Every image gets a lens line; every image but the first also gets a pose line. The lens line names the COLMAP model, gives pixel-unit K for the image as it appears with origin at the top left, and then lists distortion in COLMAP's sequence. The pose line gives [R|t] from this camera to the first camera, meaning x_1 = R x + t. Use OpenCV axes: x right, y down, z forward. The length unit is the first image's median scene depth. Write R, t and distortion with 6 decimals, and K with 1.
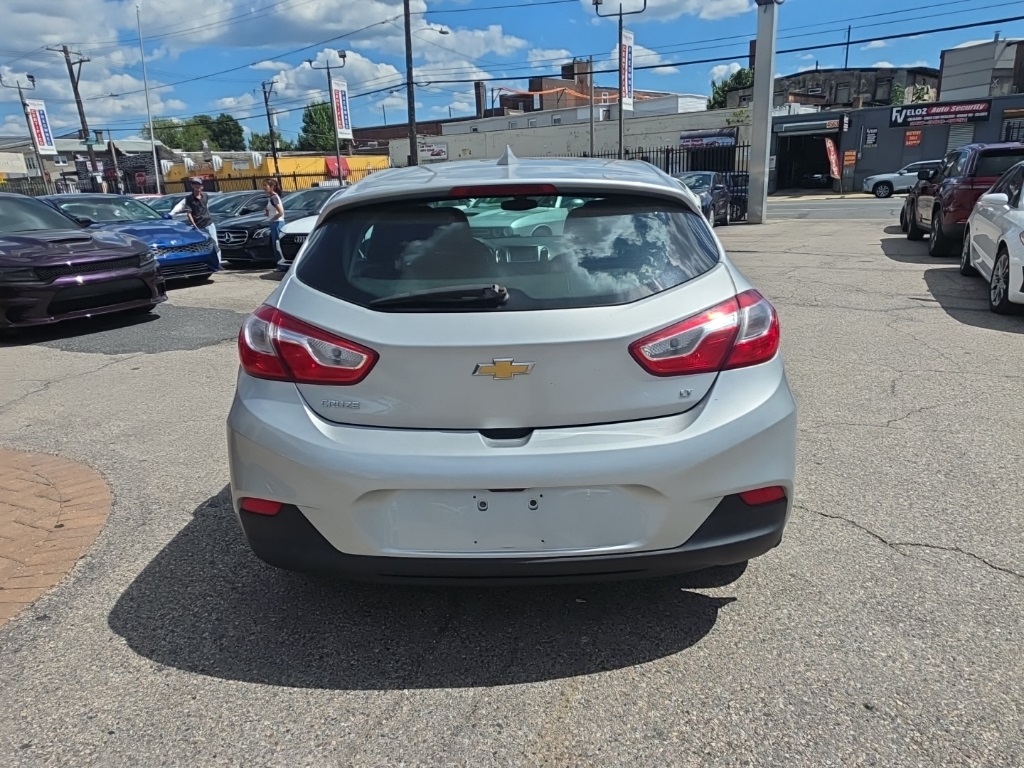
lens RADIAL K [[677.0, 0, 519.8], [0, 677.0, 388.5], [0, 0, 1]] dist [0.015594, -0.008540]
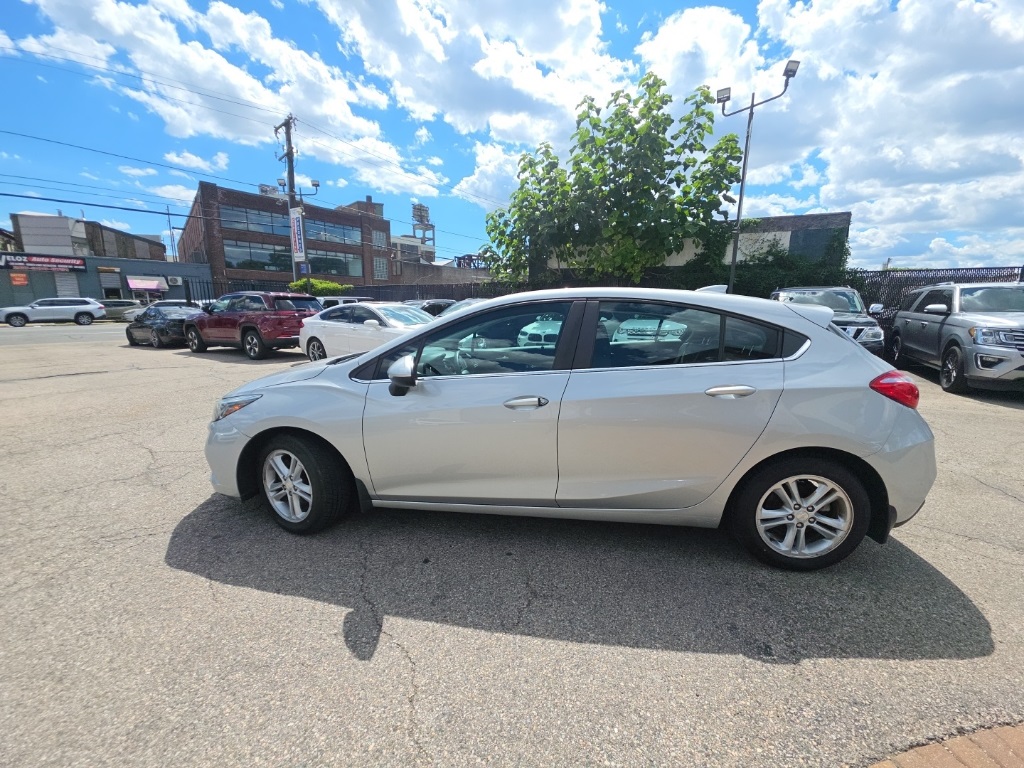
lens RADIAL K [[408.0, 0, 510.9], [0, 408.0, 384.1], [0, 0, 1]] dist [0.009866, -0.007198]
pose [[0.085485, -0.147691, 0.985332, -0.078526], [0.277019, 0.953482, 0.118883, -0.025468], [-0.957054, 0.262793, 0.122422, 0.096218]]
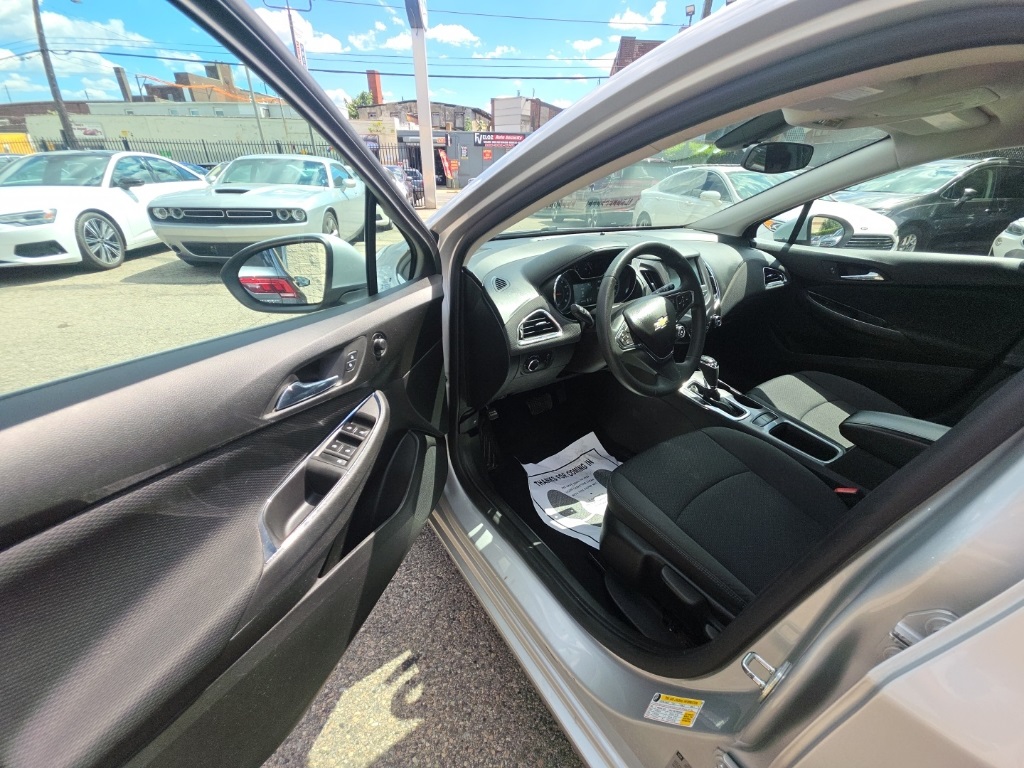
lens RADIAL K [[408.0, 0, 508.7], [0, 408.0, 386.9], [0, 0, 1]] dist [0.009866, -0.007198]
pose [[0.809683, -0.222799, 0.542931, -0.032199], [0.125610, 0.969487, 0.210517, -0.022673], [-0.573267, -0.102254, 0.812963, 0.094622]]
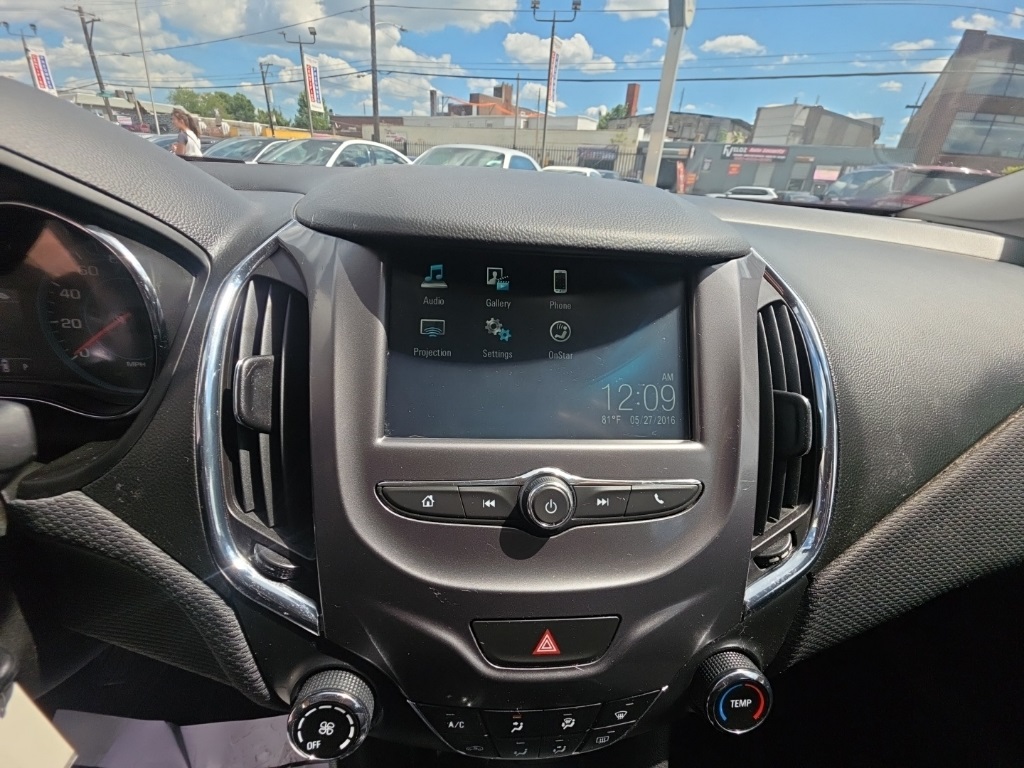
lens RADIAL K [[408.0, 0, 509.0], [0, 408.0, 385.0], [0, 0, 1]] dist [0.009866, -0.007198]
pose [[0.988745, 0.044168, 0.142942, -0.000869], [-0.068055, 0.983639, 0.166802, -0.023239], [-0.133236, -0.174652, 0.975574, 0.109622]]
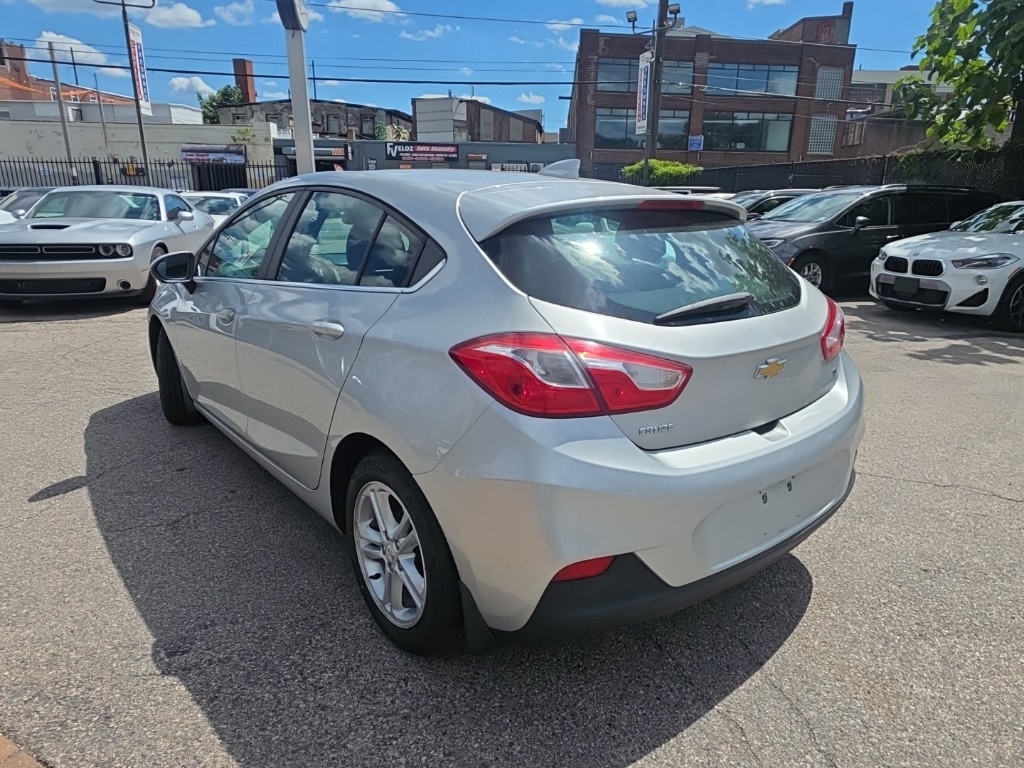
lens RADIAL K [[677.0, 0, 531.0], [0, 677.0, 381.6], [0, 0, 1]] dist [0.015594, -0.008540]
pose [[0.746549, -0.129707, 0.652565, -0.049282], [0.154420, 0.987809, 0.019682, -0.004277], [-0.647163, 0.086075, 0.757477, 0.020047]]
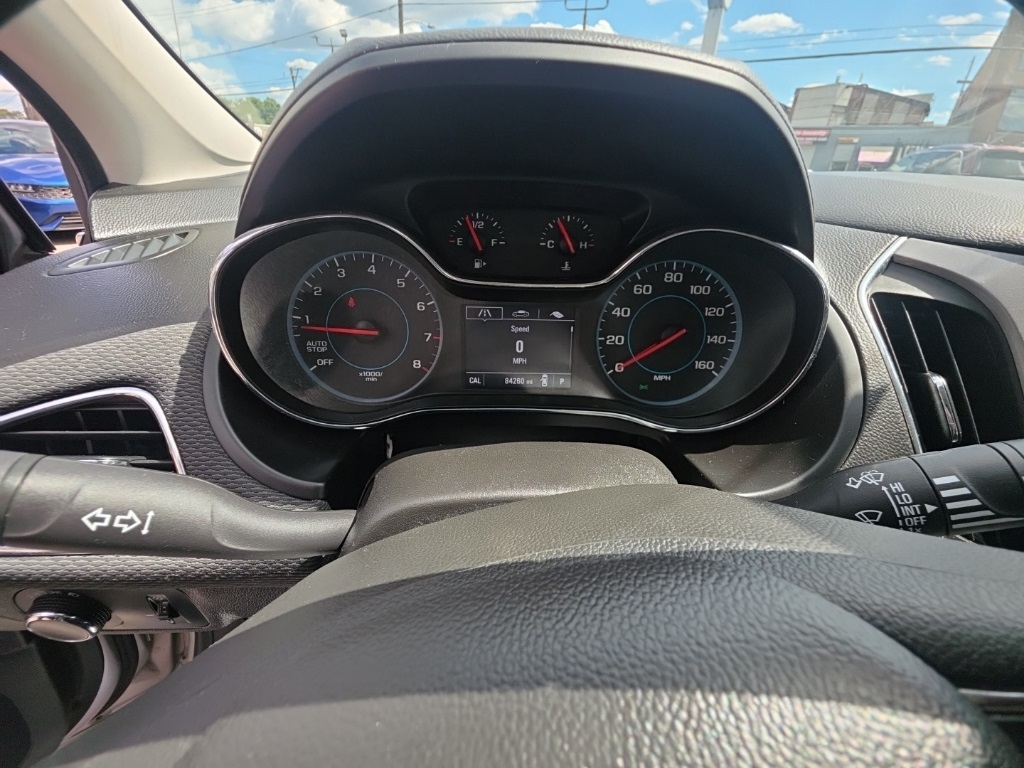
lens RADIAL K [[408.0, 0, 509.9], [0, 408.0, 386.0], [0, 0, 1]] dist [0.009866, -0.007198]
pose [[0.995483, 0.035401, 0.088096, -0.009755], [-0.051102, 0.981801, 0.182908, -0.022970], [-0.080018, -0.186584, 0.979175, 0.110356]]
